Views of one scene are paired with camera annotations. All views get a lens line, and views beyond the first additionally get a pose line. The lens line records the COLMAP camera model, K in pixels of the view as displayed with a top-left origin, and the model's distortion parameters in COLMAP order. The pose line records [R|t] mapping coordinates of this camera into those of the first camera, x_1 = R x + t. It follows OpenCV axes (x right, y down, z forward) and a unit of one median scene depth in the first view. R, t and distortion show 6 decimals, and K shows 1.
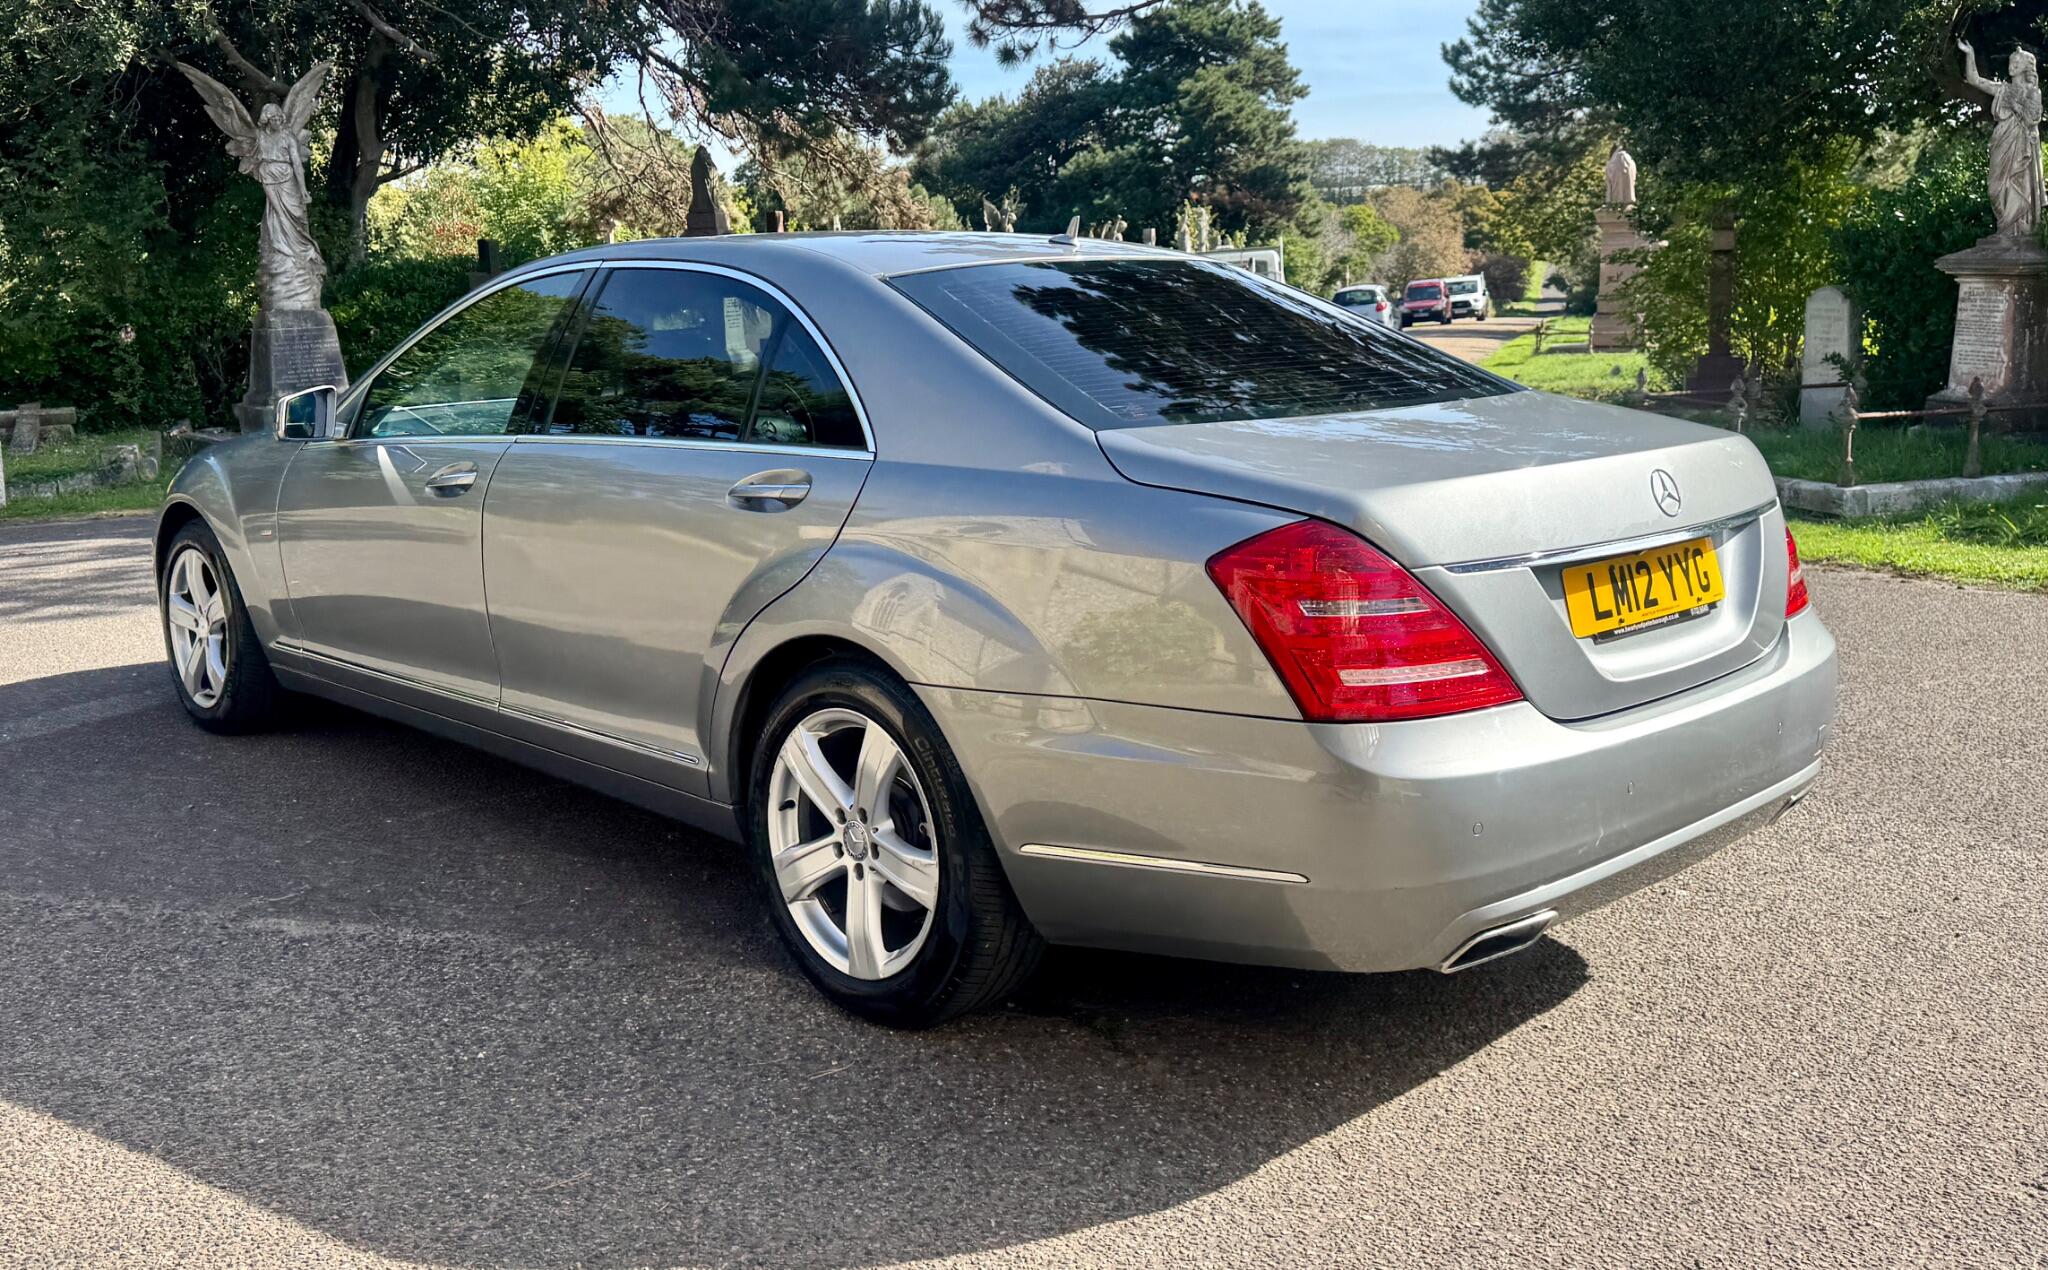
lens RADIAL K [[1774.1, 0, 957.5], [0, 1774.1, 491.2], [0, 0, 1]] dist [0.186527, -0.404652]
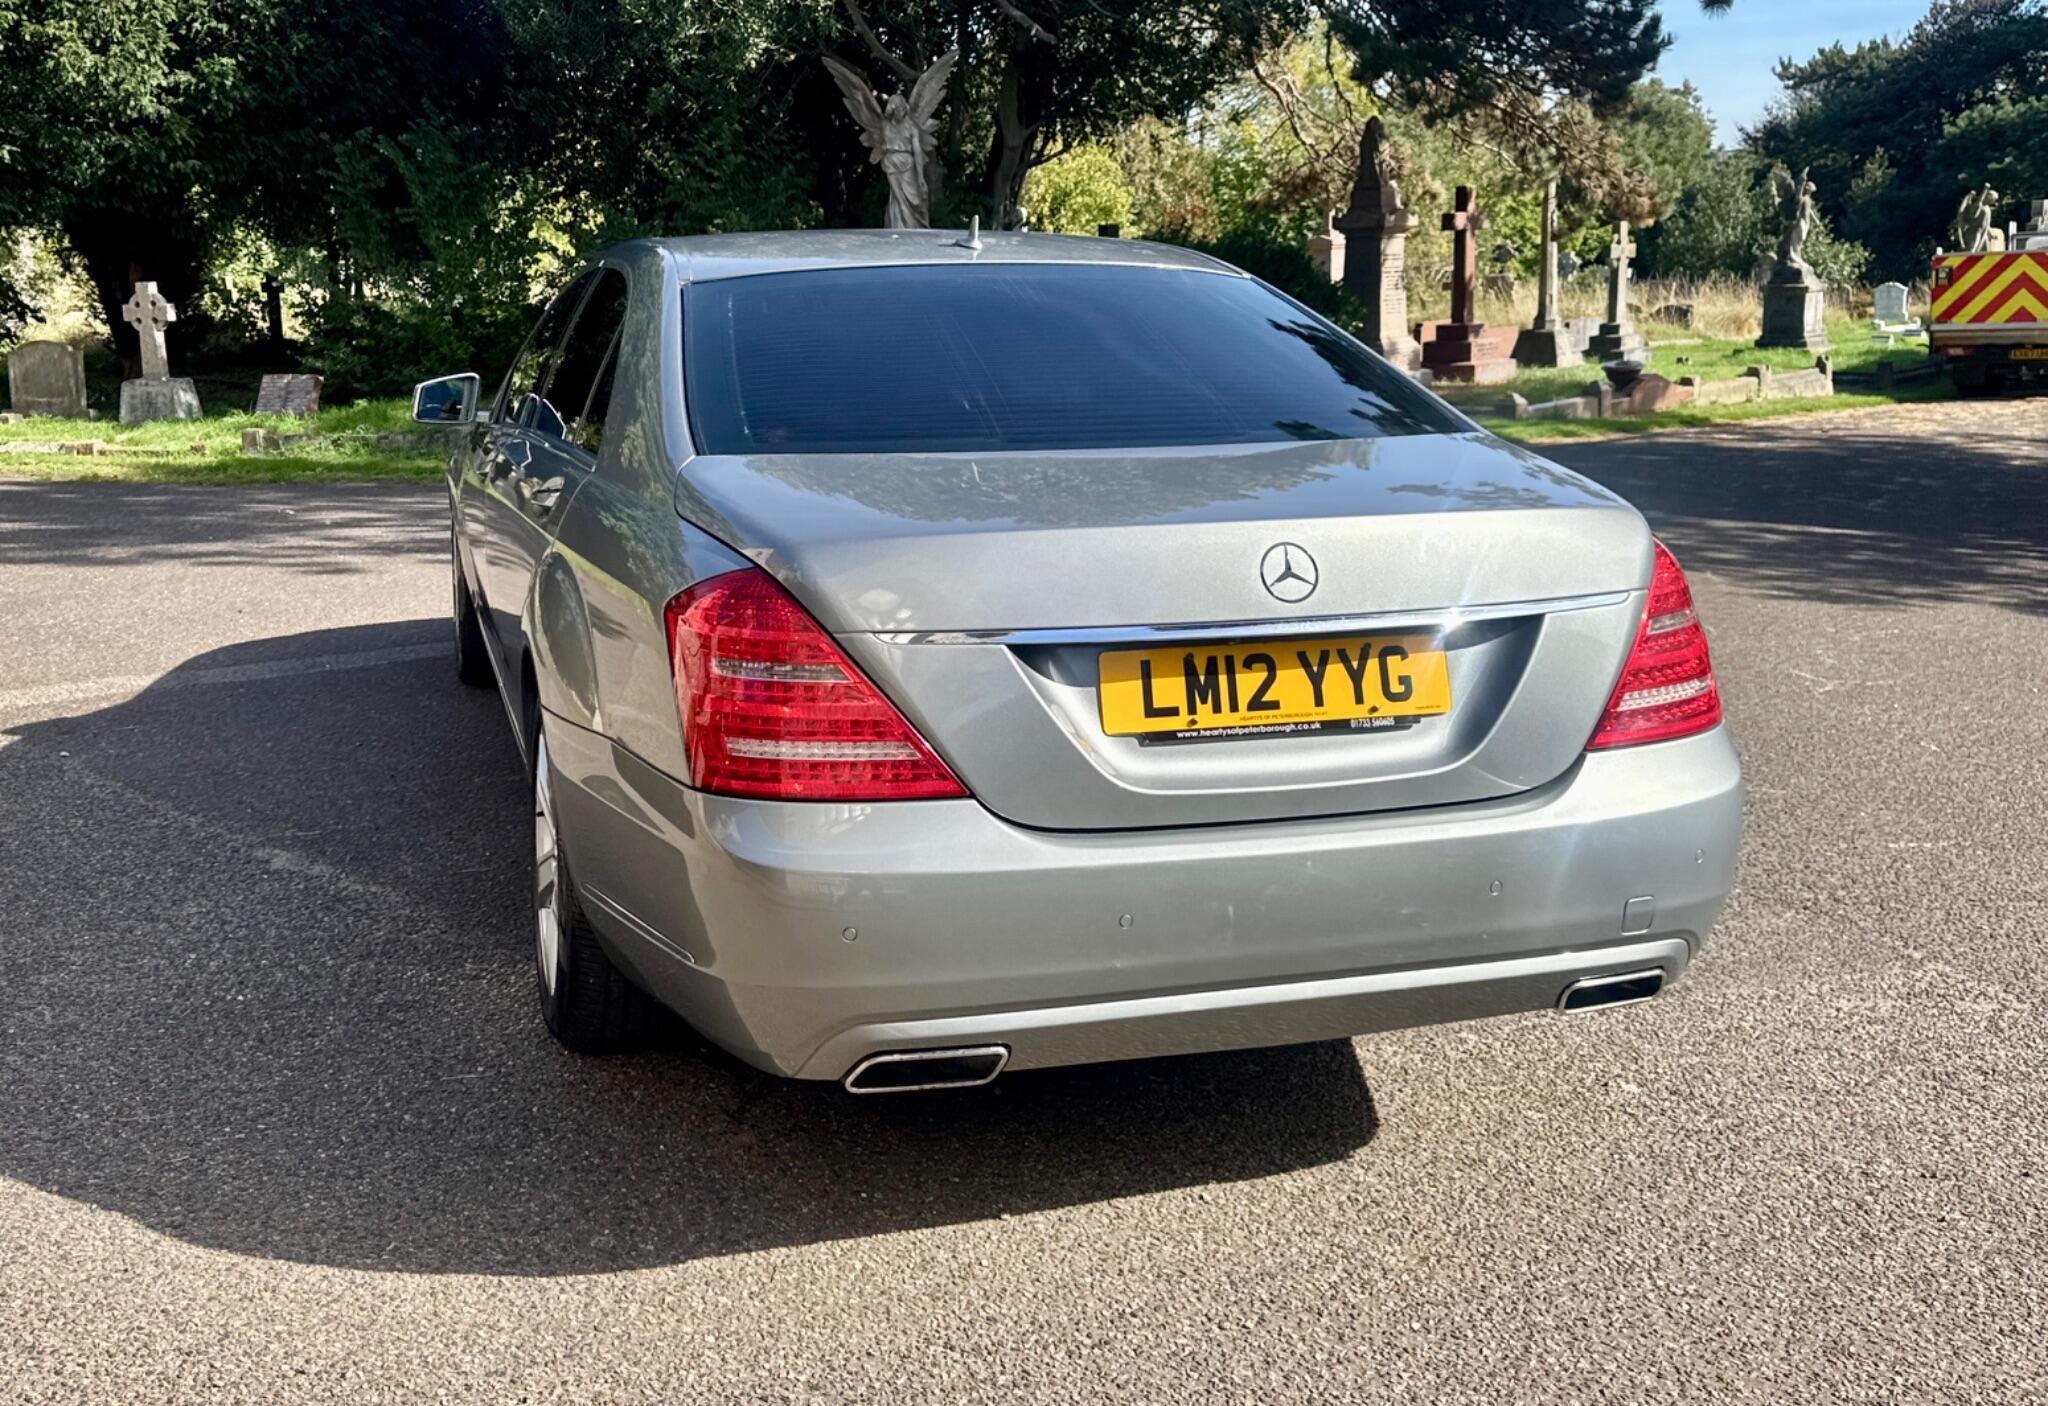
lens RADIAL K [[1862.3, 0, 887.5], [0, 1862.3, 540.4], [0, 0, 1]] dist [0.146960, -0.262293]
pose [[0.890387, 0.076056, -0.448806, 0.117992], [-0.062121, 0.997021, 0.045717, -0.007871], [0.450947, -0.012826, 0.892459, 0.033231]]
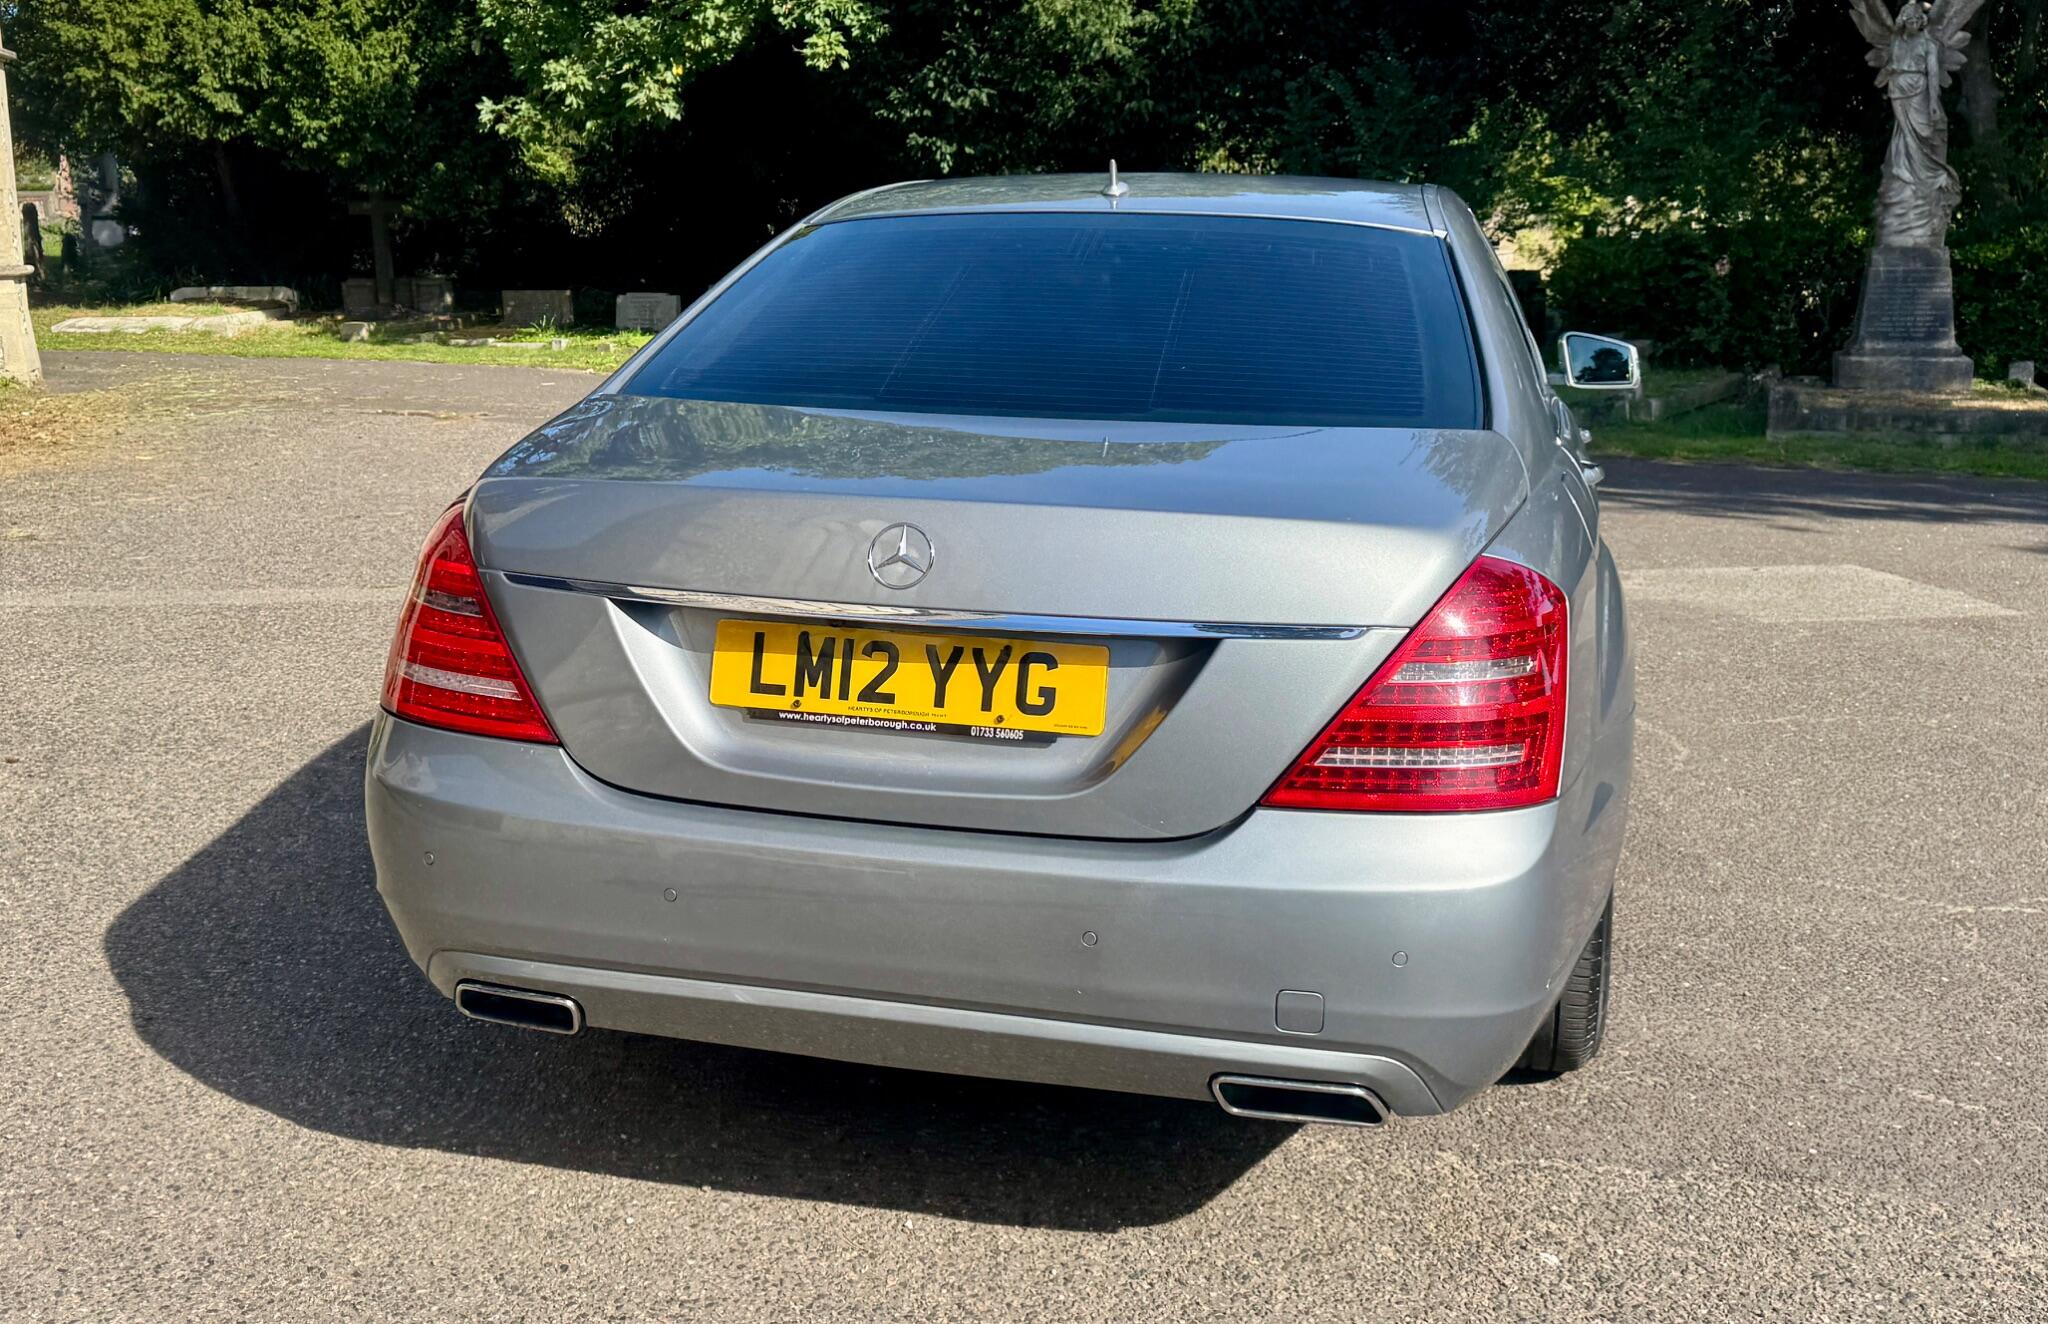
lens RADIAL K [[1965.6, 0, 997.7], [0, 1965.6, 566.2], [0, 0, 1]] dist [0.259801, -0.560873]
pose [[0.550435, 0.172155, -0.816936, 0.208631], [-0.121656, 0.984604, 0.125518, -0.019656], [0.825967, 0.030296, 0.562904, 0.112608]]
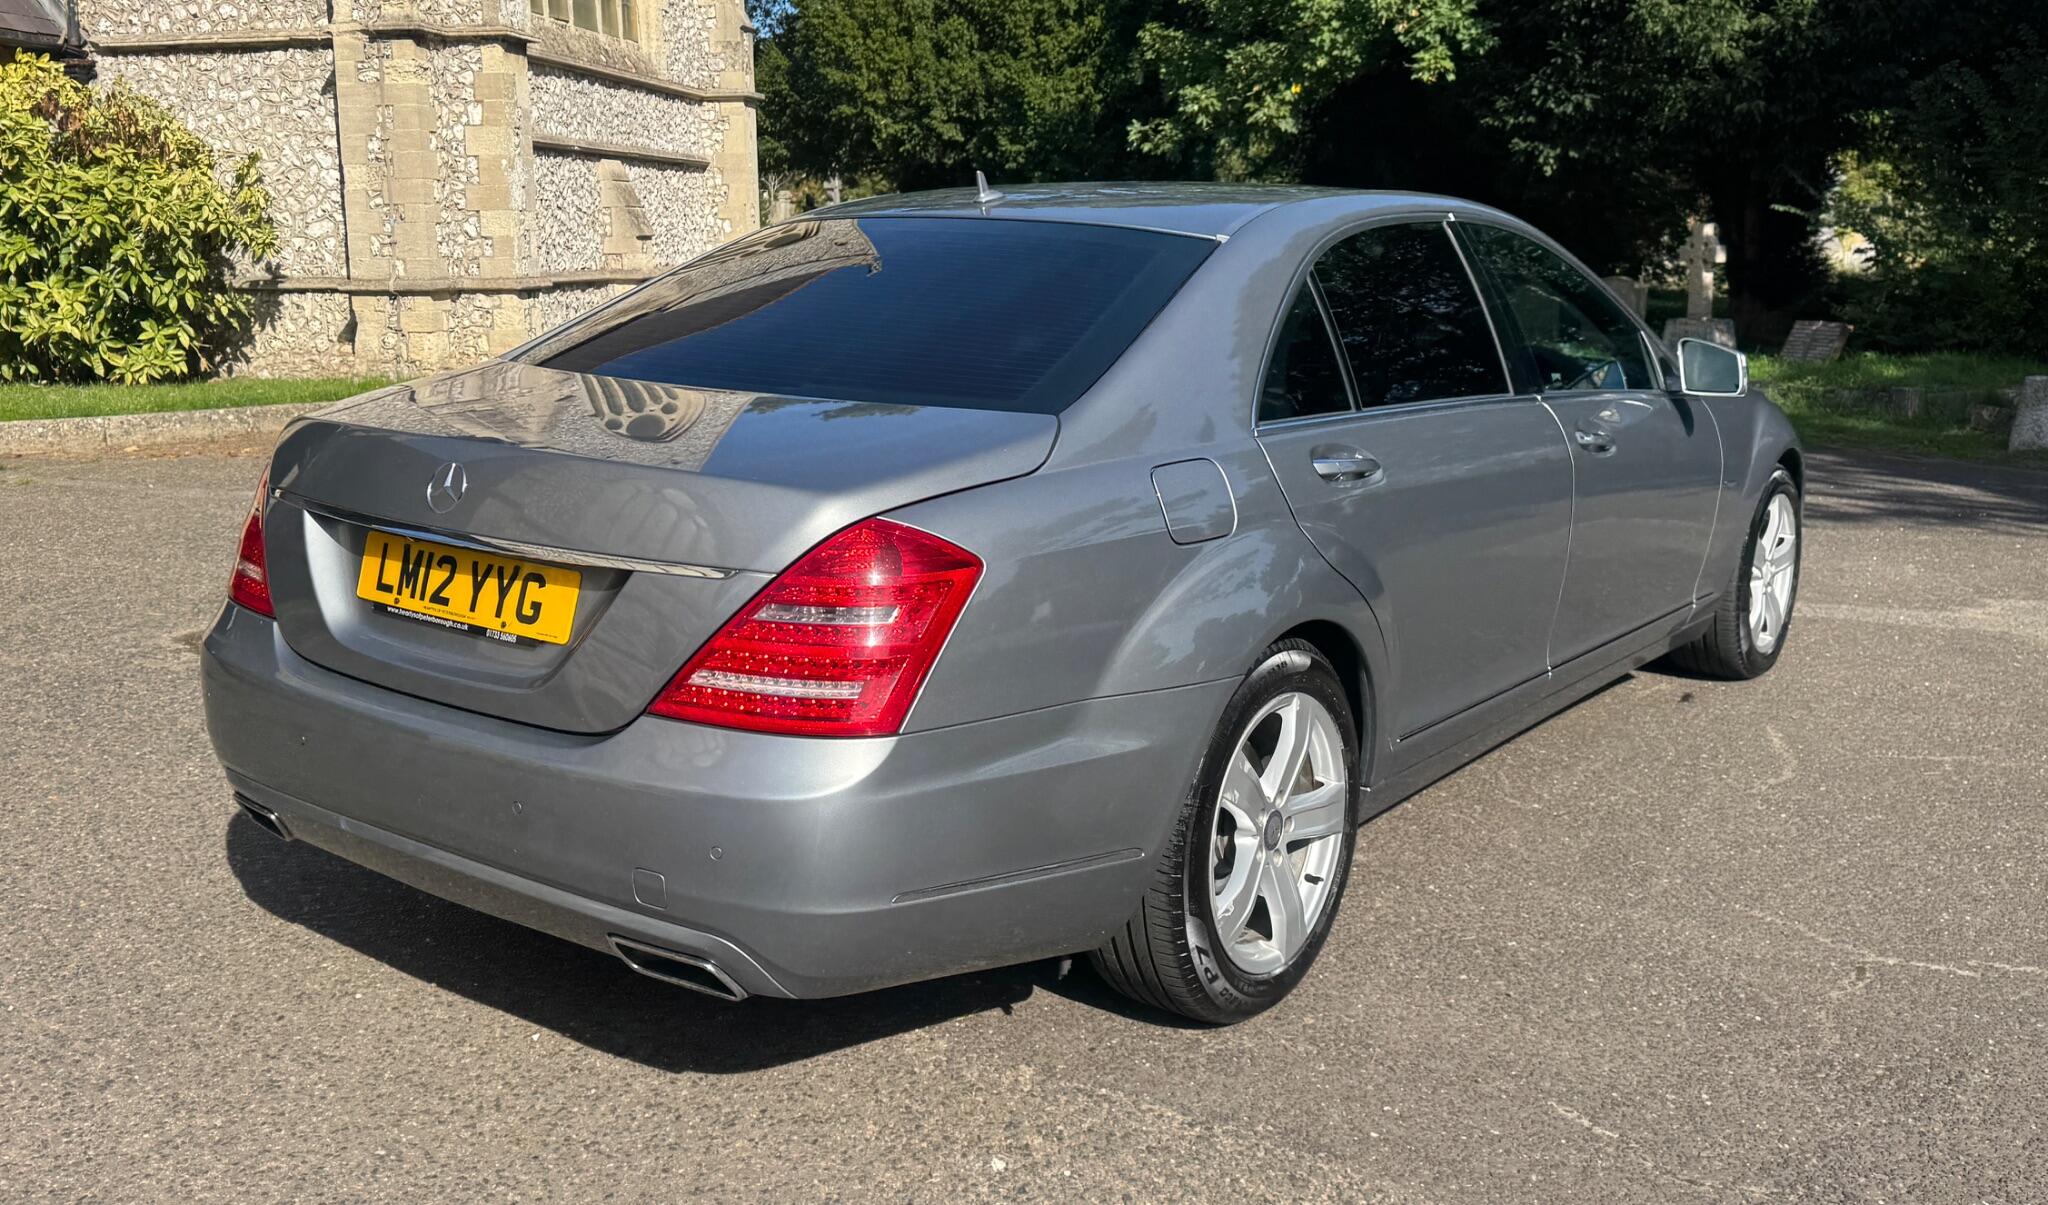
lens RADIAL K [[1813.5, 0, 987.3], [0, 1813.5, 541.4], [0, 0, 1]] dist [0.142328, -0.280493]
pose [[0.179009, 0.197501, -0.963820, 0.260342], [-0.131720, 0.975635, 0.175458, -0.033176], [0.974990, 0.095546, 0.200662, 0.210772]]
